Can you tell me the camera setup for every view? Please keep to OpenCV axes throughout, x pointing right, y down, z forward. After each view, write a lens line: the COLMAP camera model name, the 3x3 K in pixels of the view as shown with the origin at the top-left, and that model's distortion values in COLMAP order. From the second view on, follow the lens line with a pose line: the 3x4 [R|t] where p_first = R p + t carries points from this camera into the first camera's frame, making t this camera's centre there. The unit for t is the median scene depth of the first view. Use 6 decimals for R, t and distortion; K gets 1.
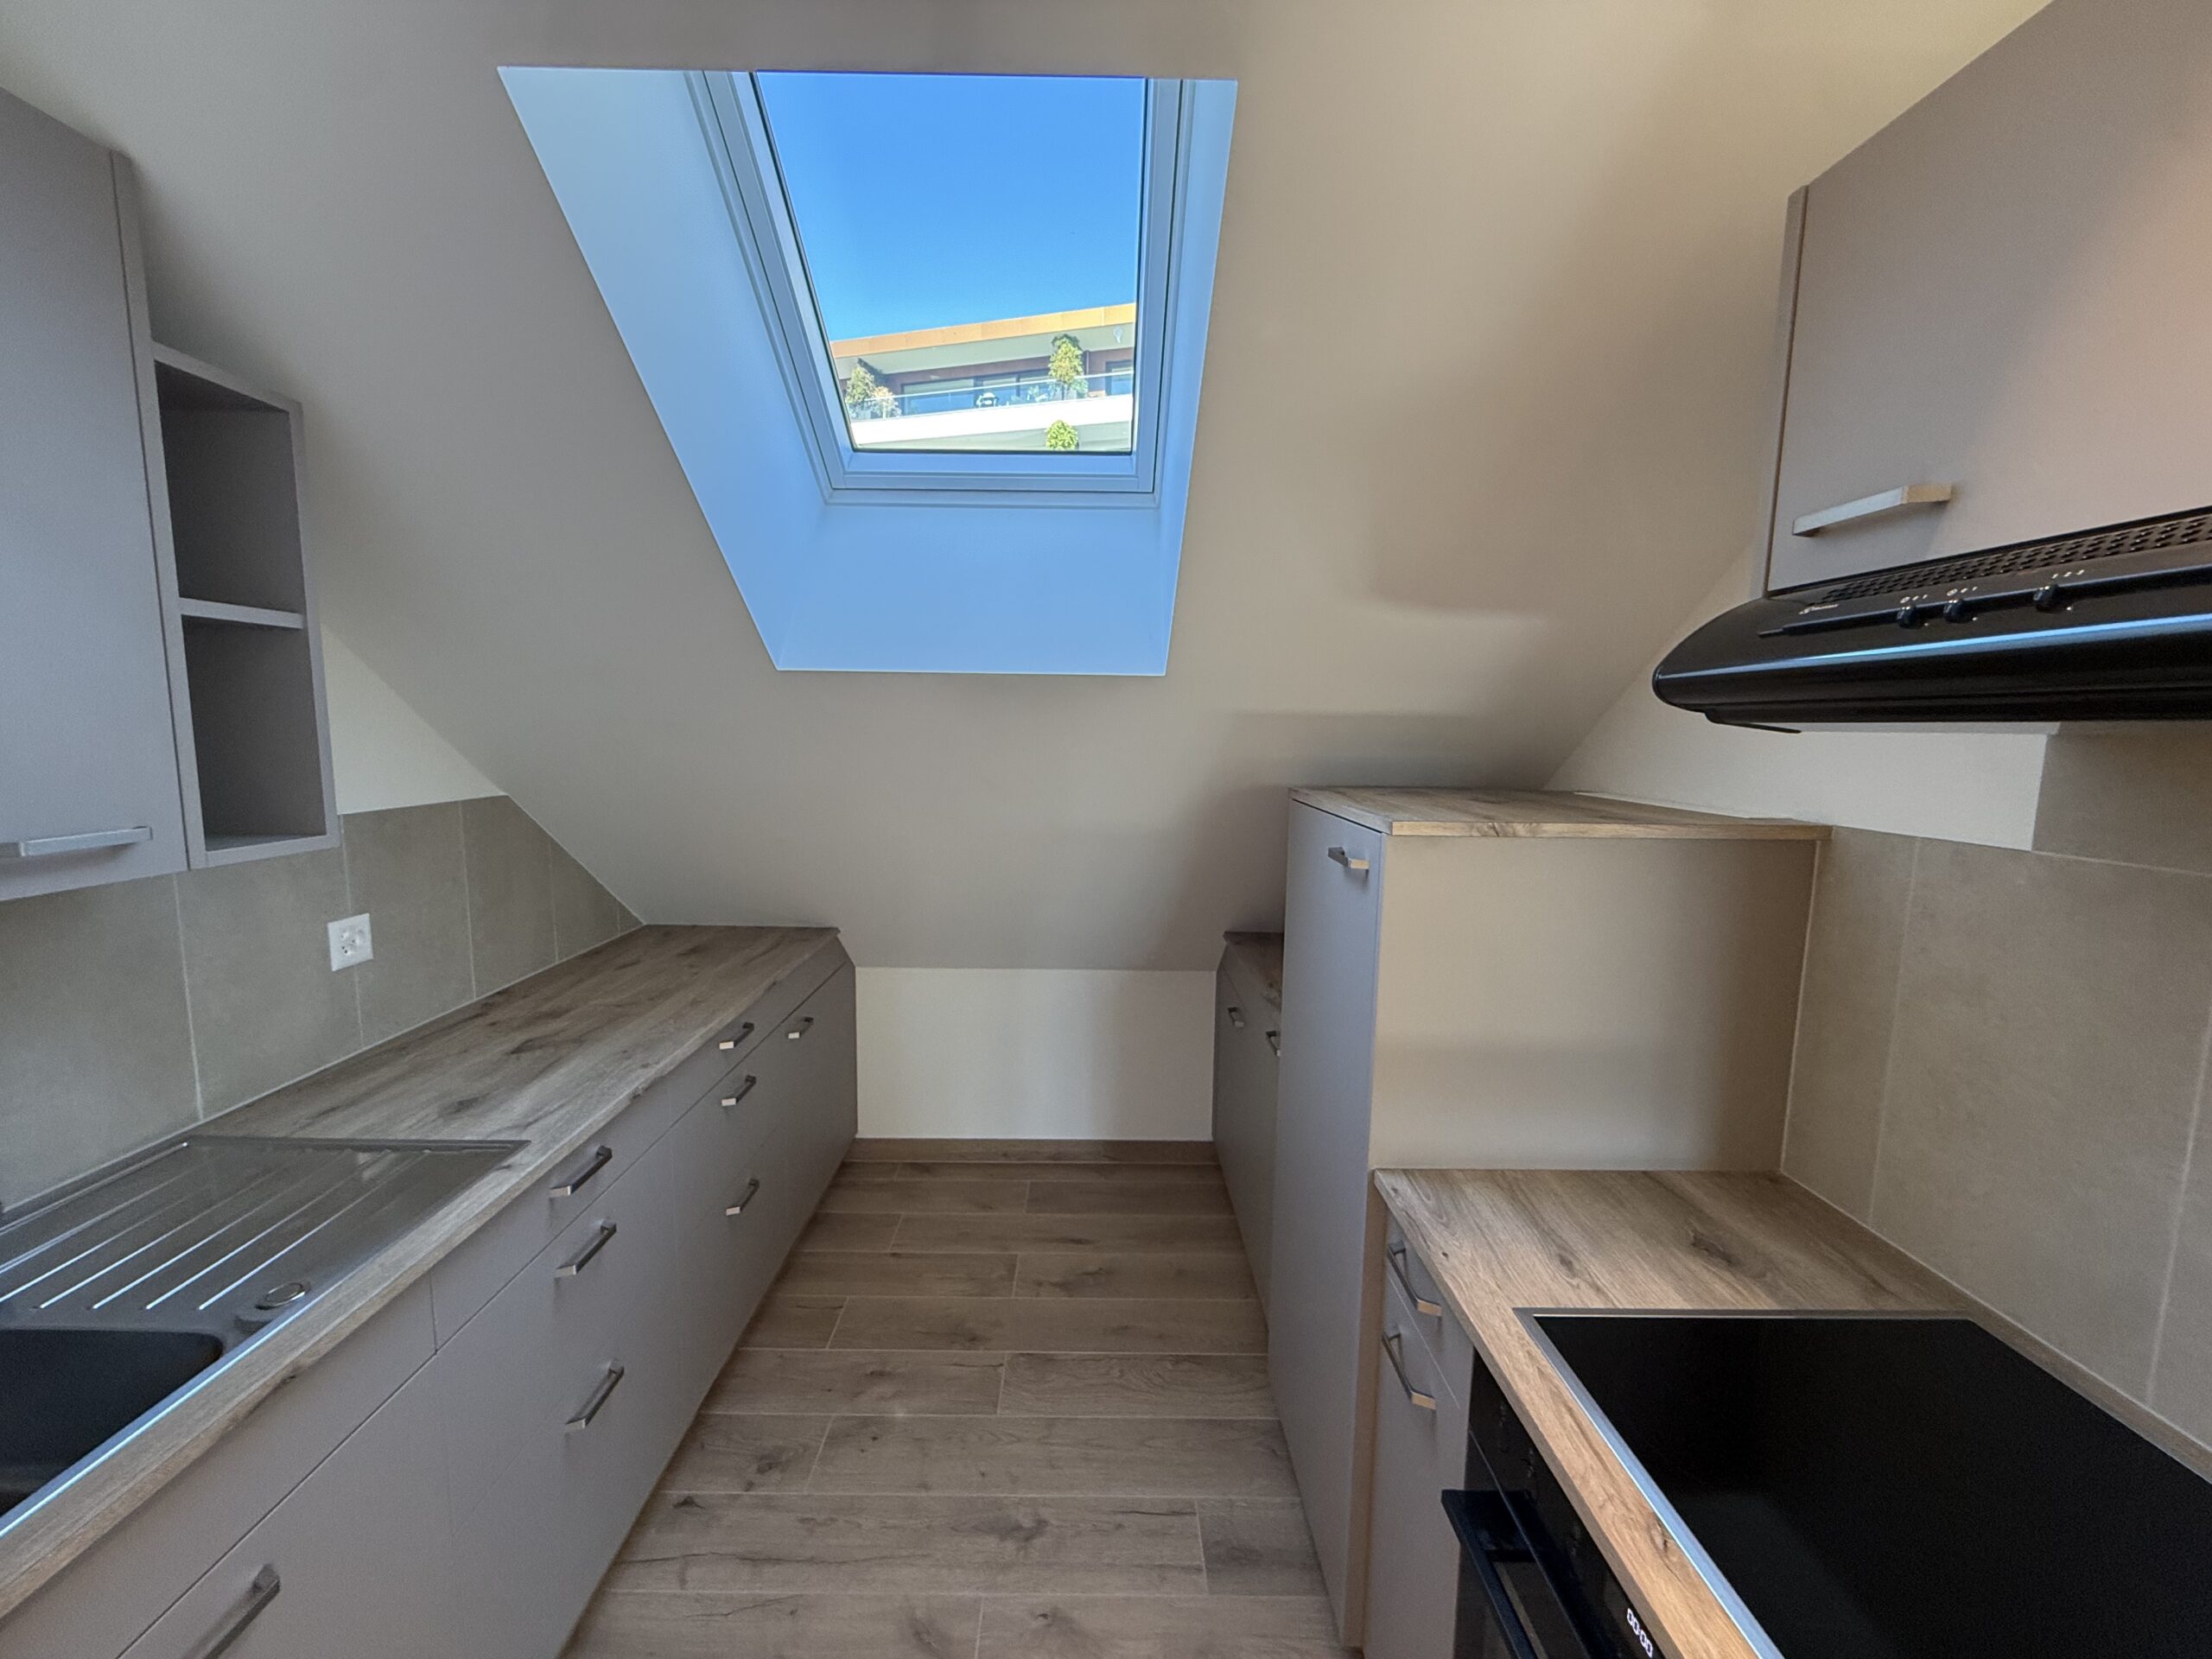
lens RADIAL K [[875.9, 0, 1093.3], [0, 875.9, 830.6], [0, 0, 1]] dist [-0.000472, 0.000646]
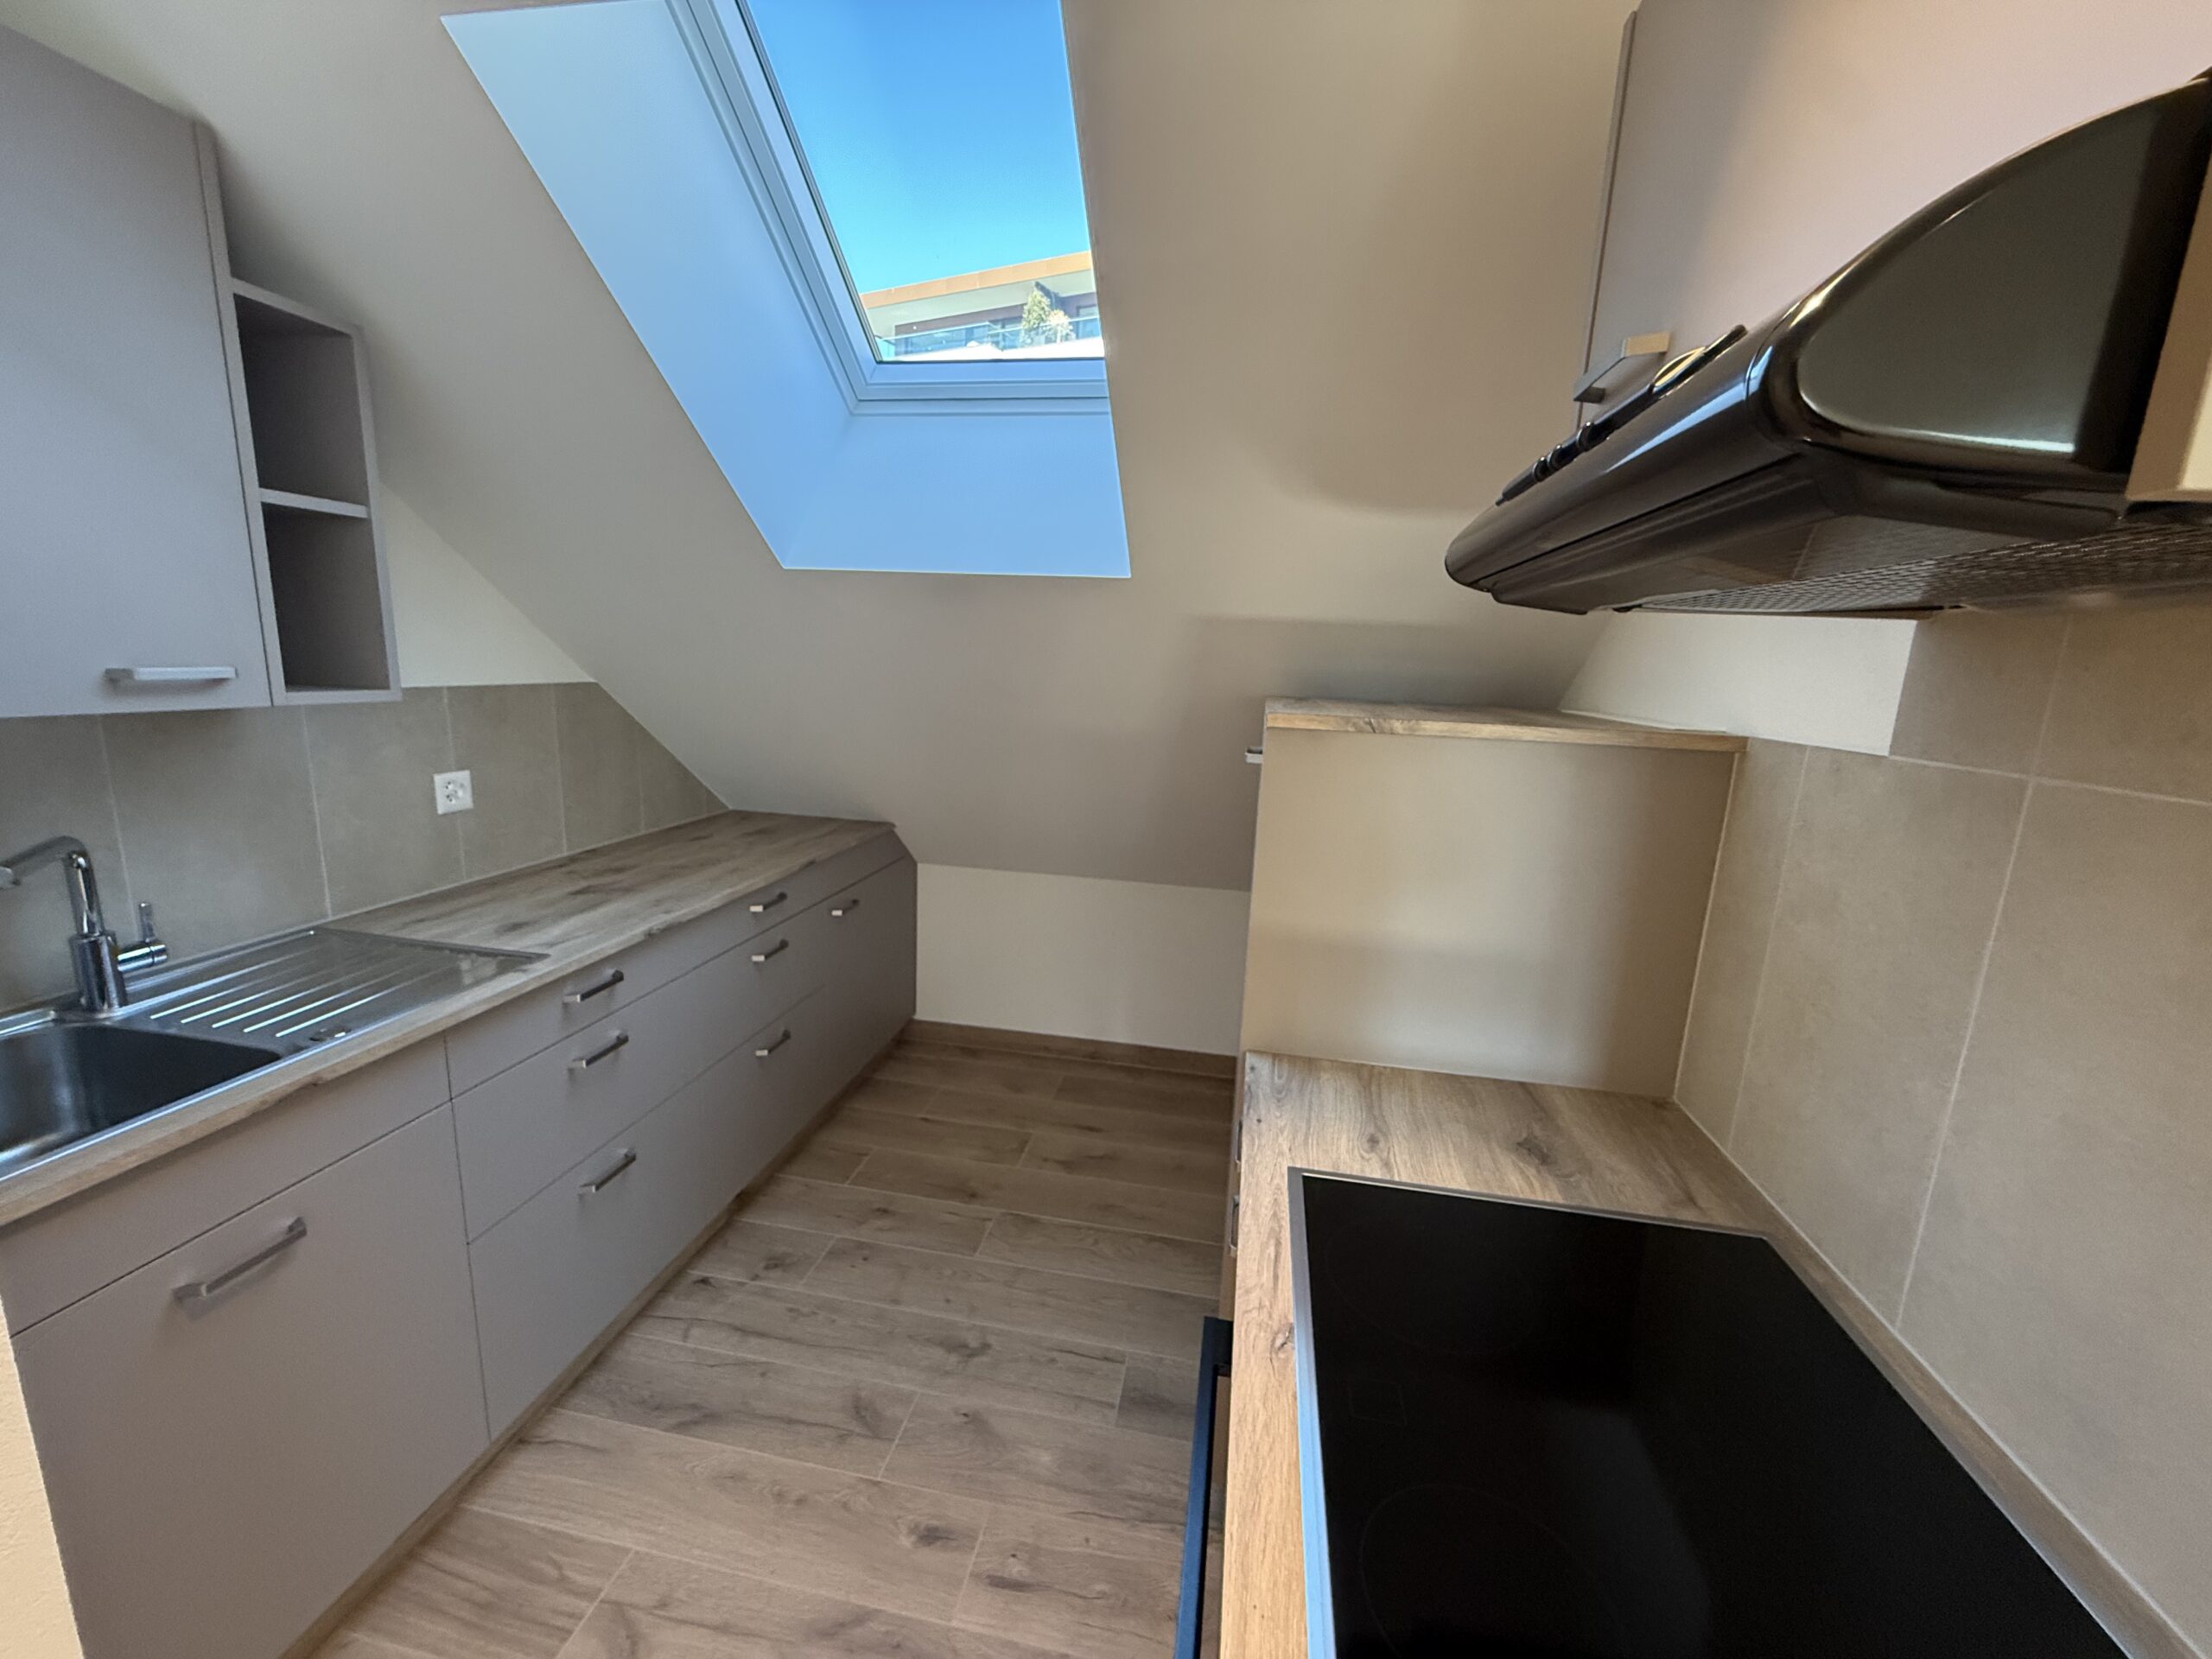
lens RADIAL K [[875.9, 0, 1093.8], [0, 875.9, 830.4], [0, 0, 1]] dist [-0.000472, 0.000646]
pose [[0.982074, 0.063561, -0.177457, 0.244067], [-0.050841, 0.995861, 0.075334, 0.043104], [0.181511, -0.064961, 0.981241, -0.033987]]
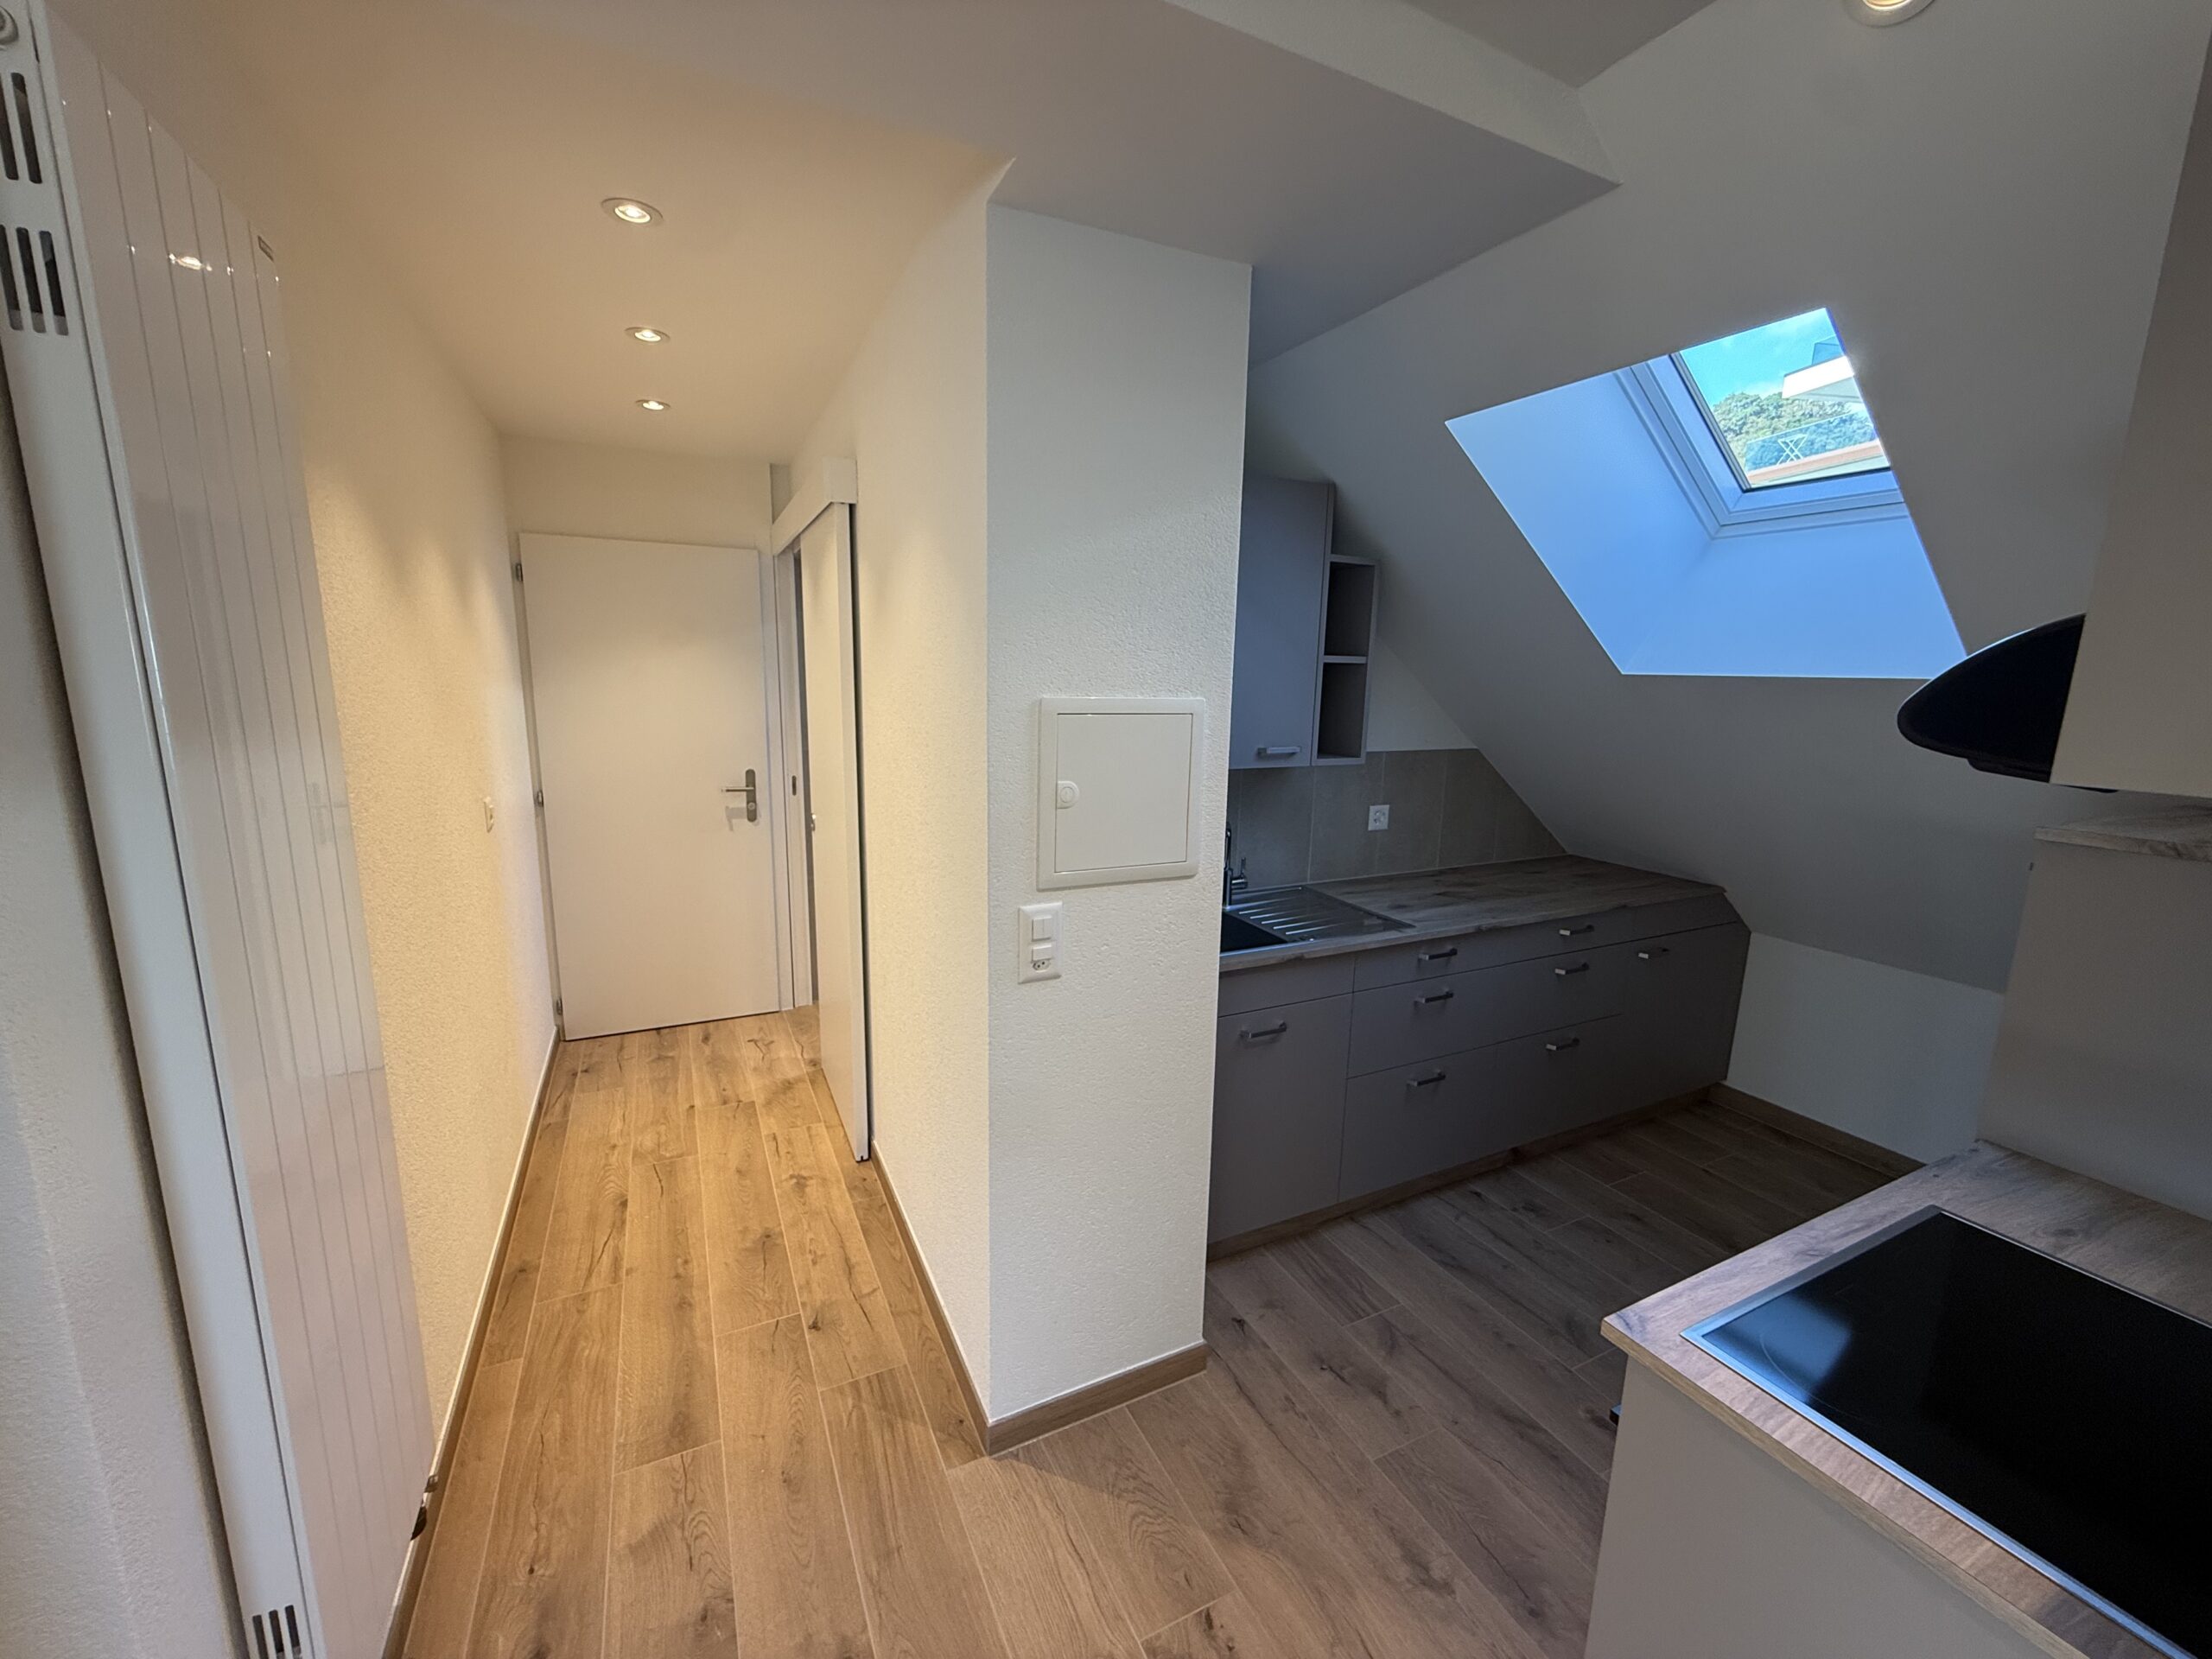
lens RADIAL K [[875.9, 0, 1104.6], [0, 875.9, 834.3], [0, 0, 1]] dist [-0.000472, 0.000646]
pose [[0.440133, 0.160771, -0.883423, 0.587008], [-0.120691, 0.985505, 0.119218, 0.006670], [0.889785, 0.054149, 0.453157, -0.399023]]
